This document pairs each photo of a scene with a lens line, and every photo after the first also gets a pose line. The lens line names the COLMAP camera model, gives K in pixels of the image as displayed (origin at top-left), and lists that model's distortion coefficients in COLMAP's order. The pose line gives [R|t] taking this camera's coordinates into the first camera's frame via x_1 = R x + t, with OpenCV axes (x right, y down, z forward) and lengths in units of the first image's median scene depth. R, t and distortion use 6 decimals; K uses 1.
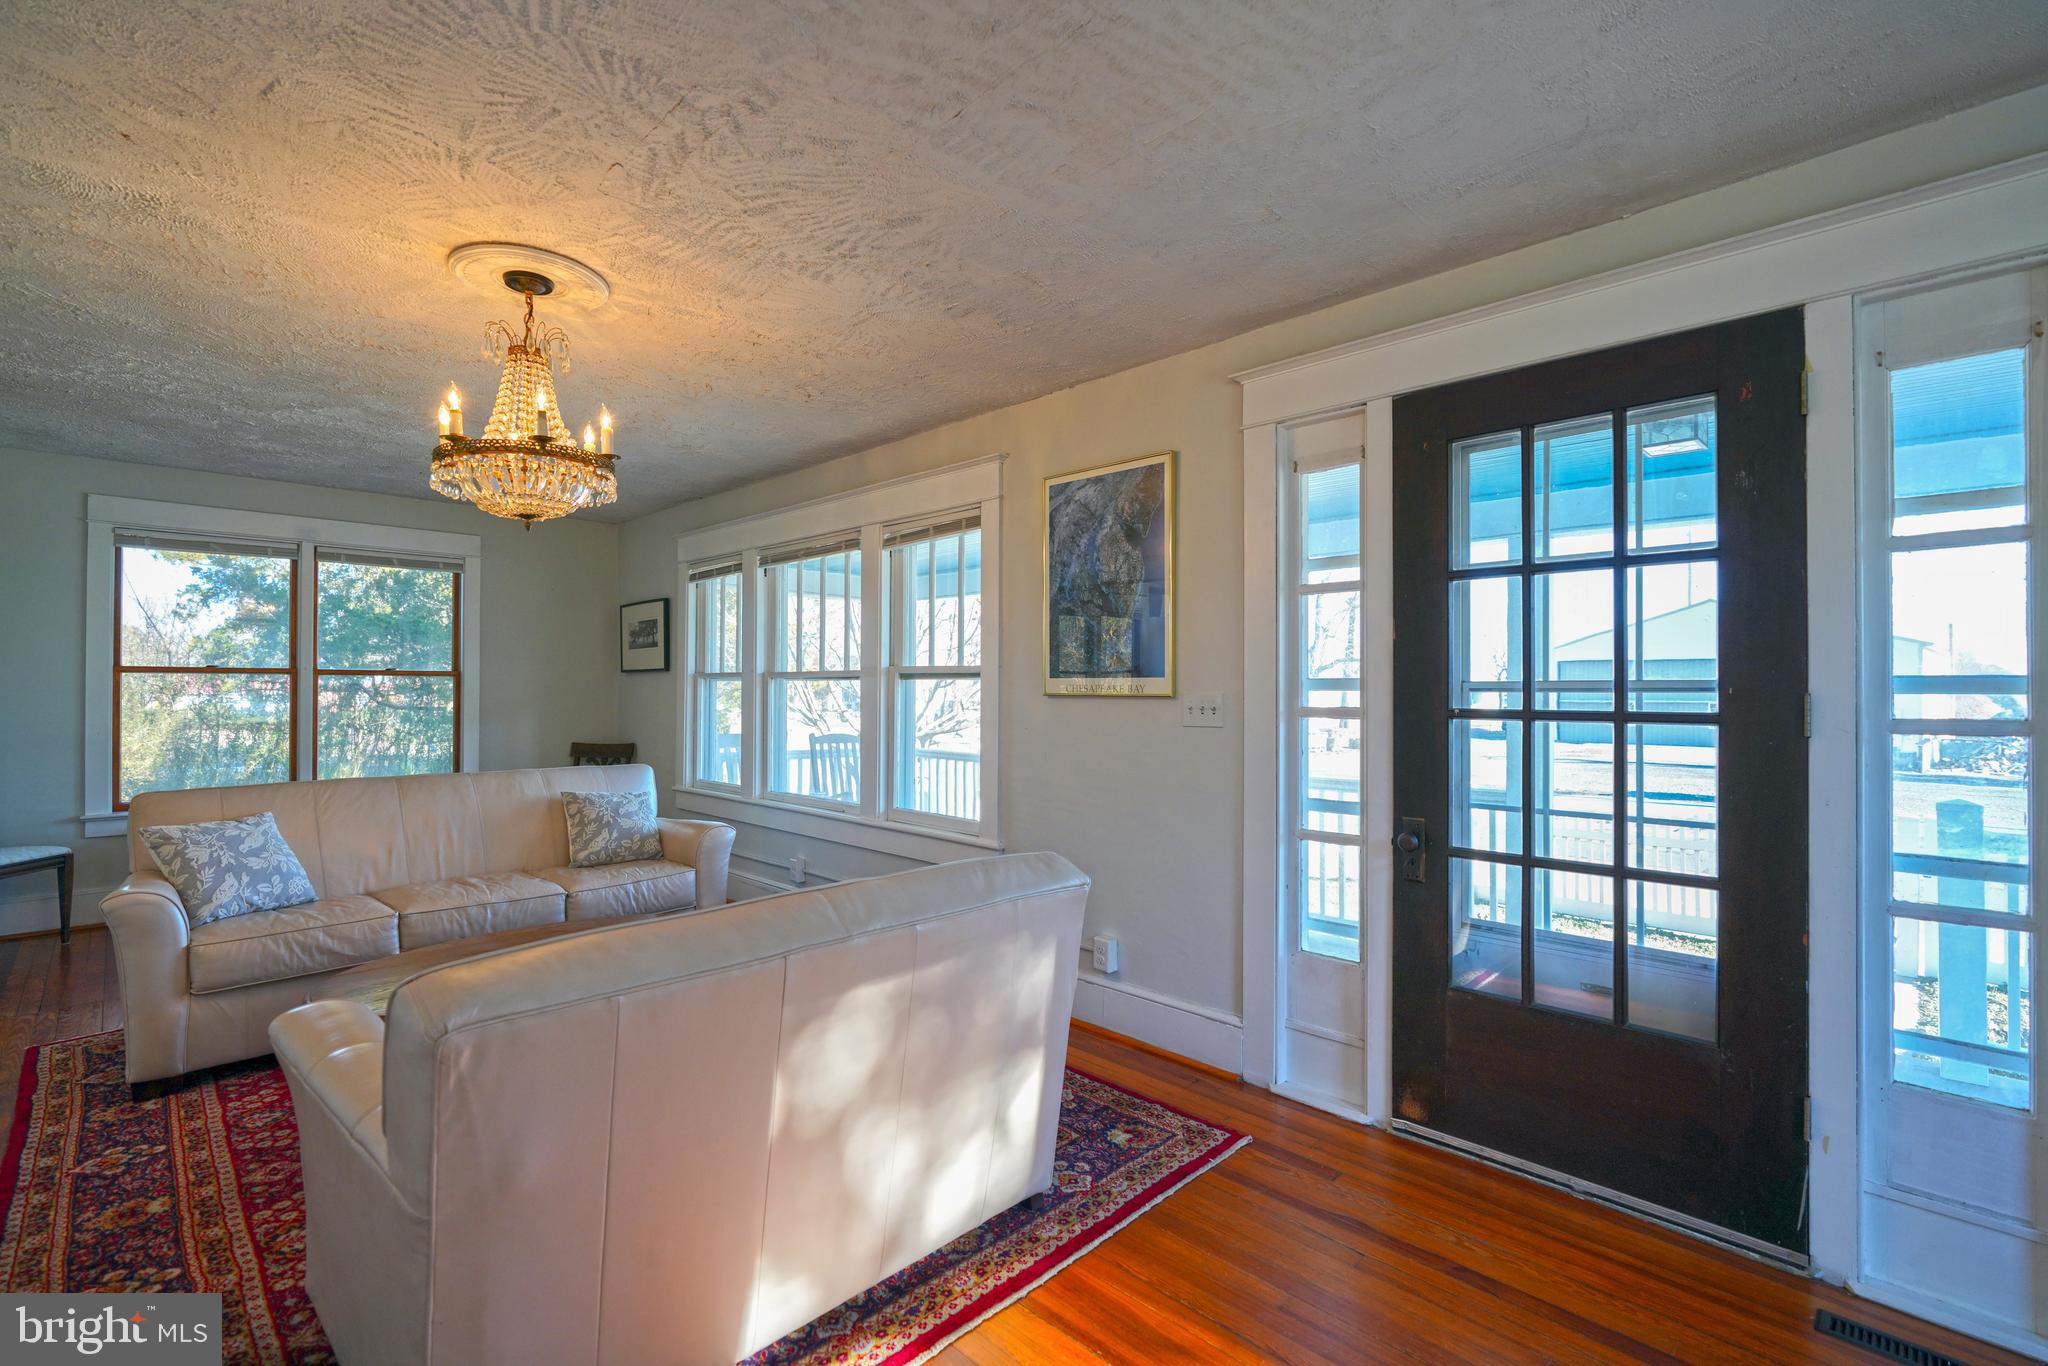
lens RADIAL K [[917.6, 0, 1013.2], [0, 917.6, 684.9], [0, 0, 1]] dist [-0.014602, 0.006425]
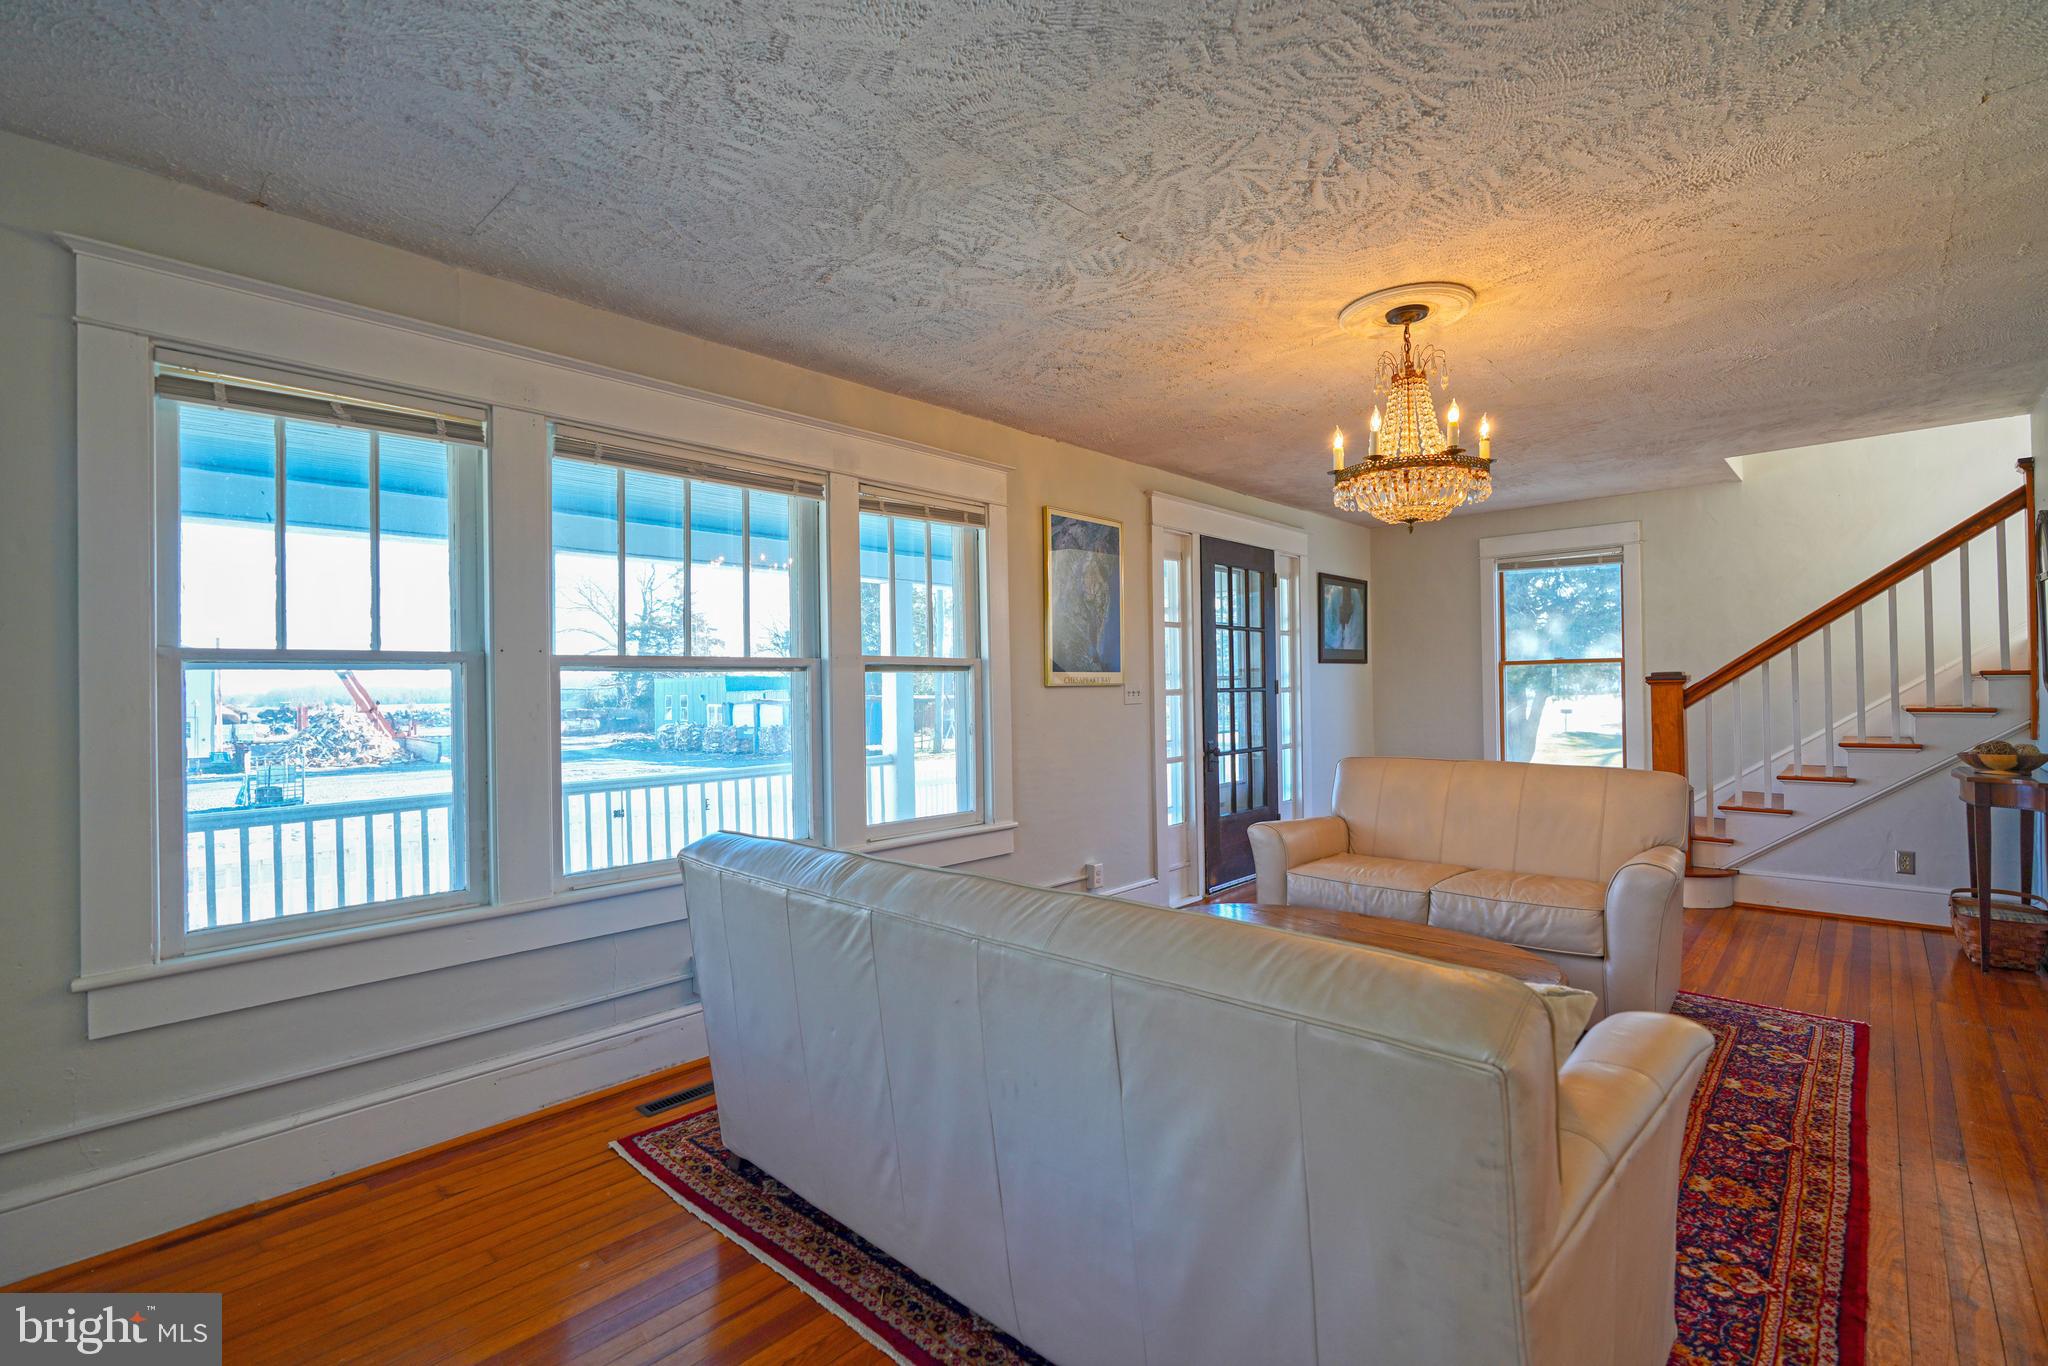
lens RADIAL K [[917.6, 0, 1006.2], [0, 917.6, 679.6], [0, 0, 1]] dist [-0.014602, 0.006425]
pose [[-0.030194, 0.008038, 0.999512, -1.192245], [0.011462, 0.999905, -0.007694, 0.011328], [-0.999478, 0.011224, -0.030283, 1.118733]]
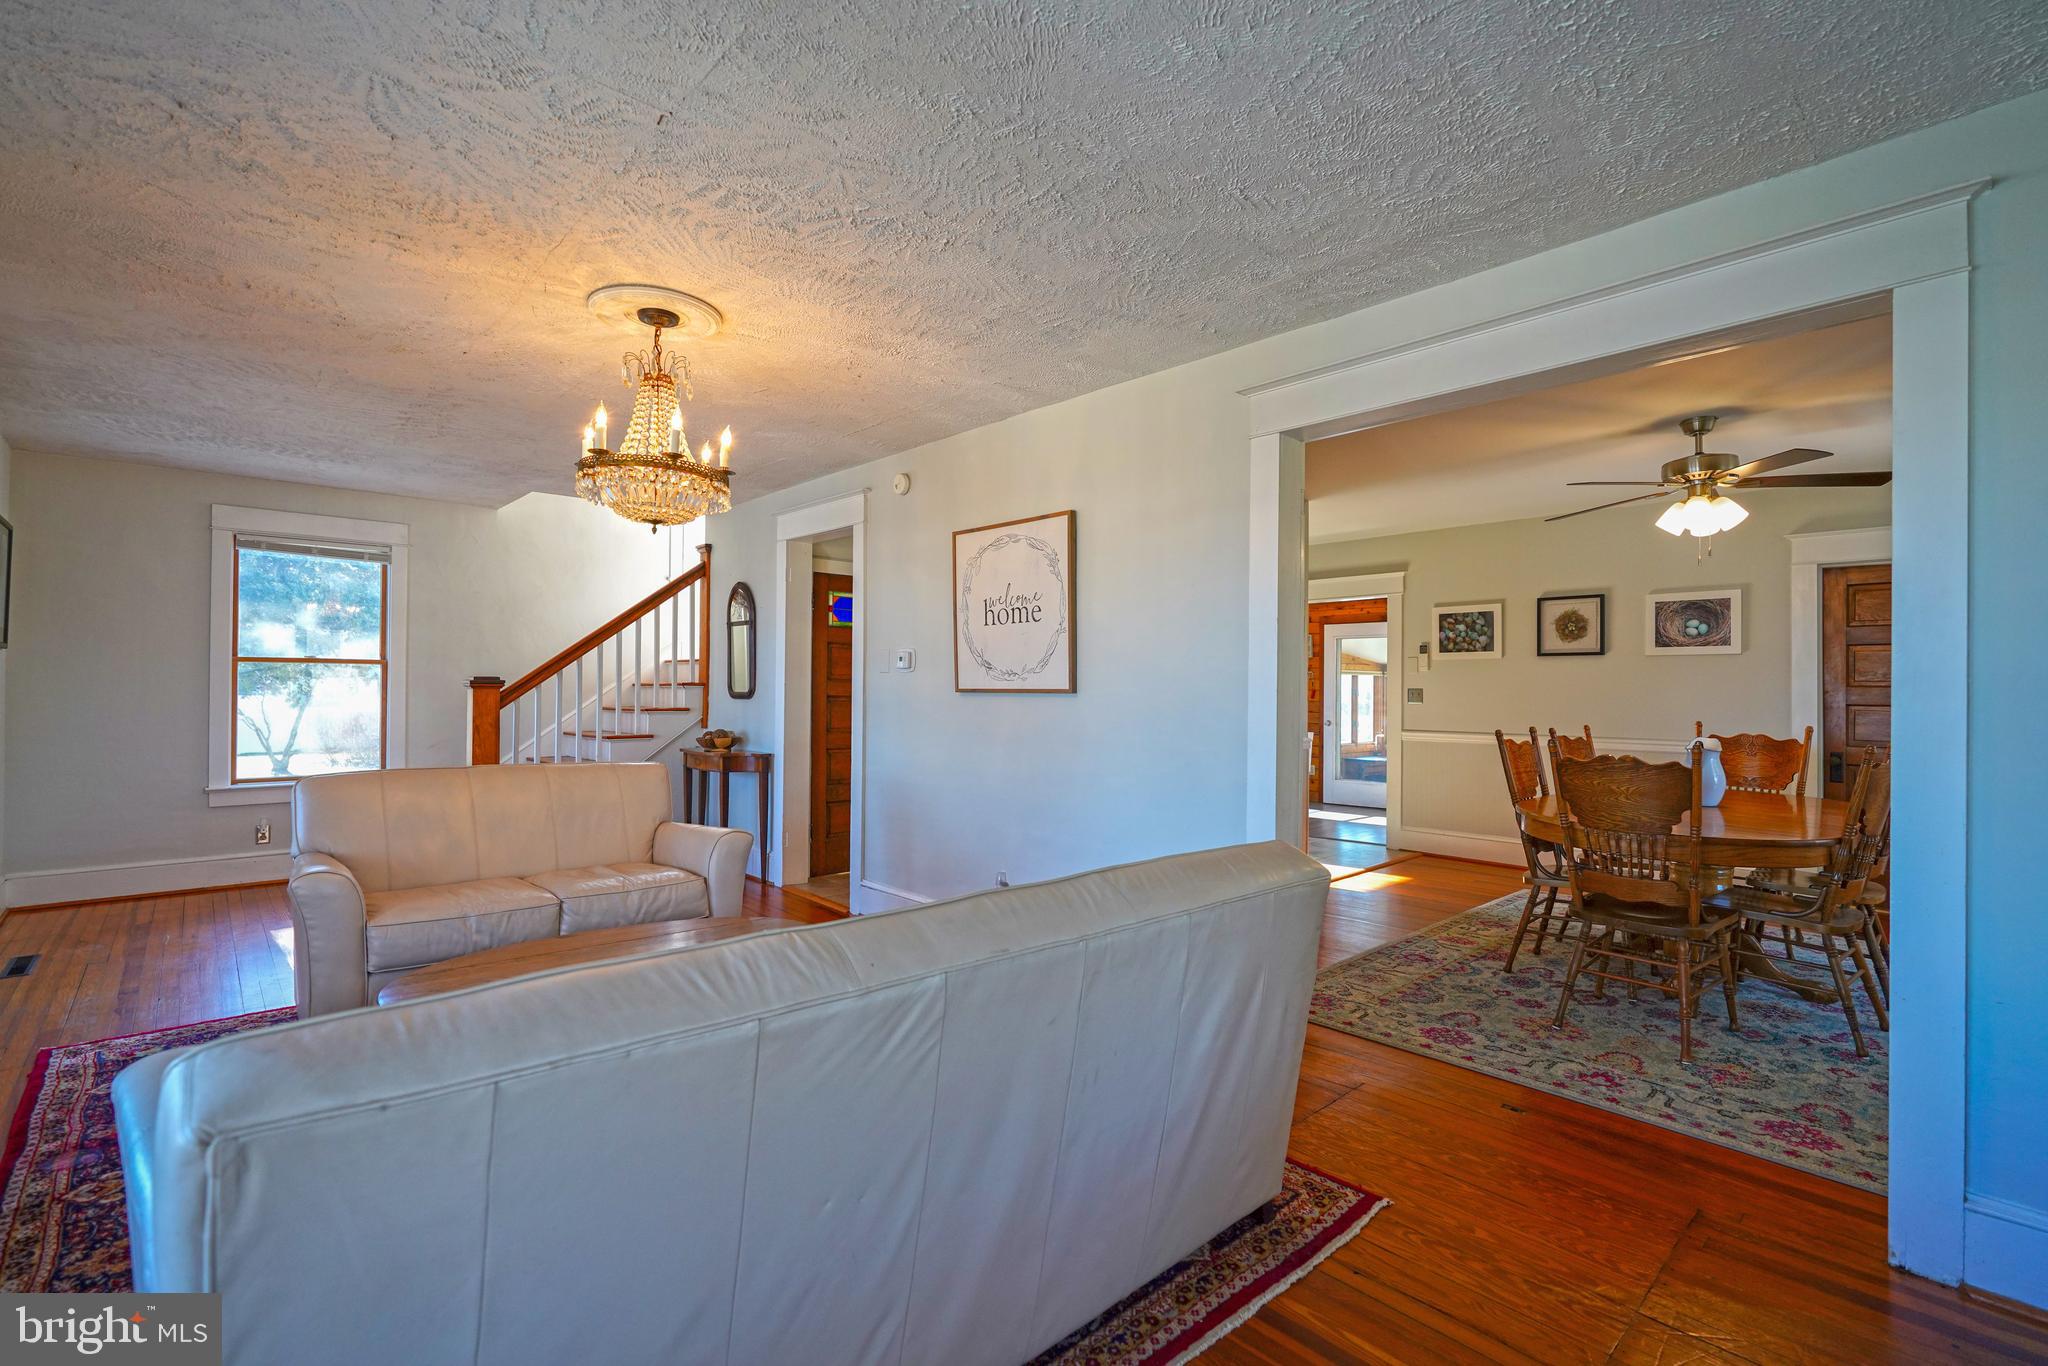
lens RADIAL K [[917.6, 0, 1016.0], [0, 917.6, 686.1], [0, 0, 1]] dist [-0.014602, 0.006425]
pose [[-0.999115, -0.011101, 0.040577, -0.748637], [-0.011364, 0.999916, -0.006247, 0.016134], [-0.040504, -0.006703, -0.999157, 1.540110]]
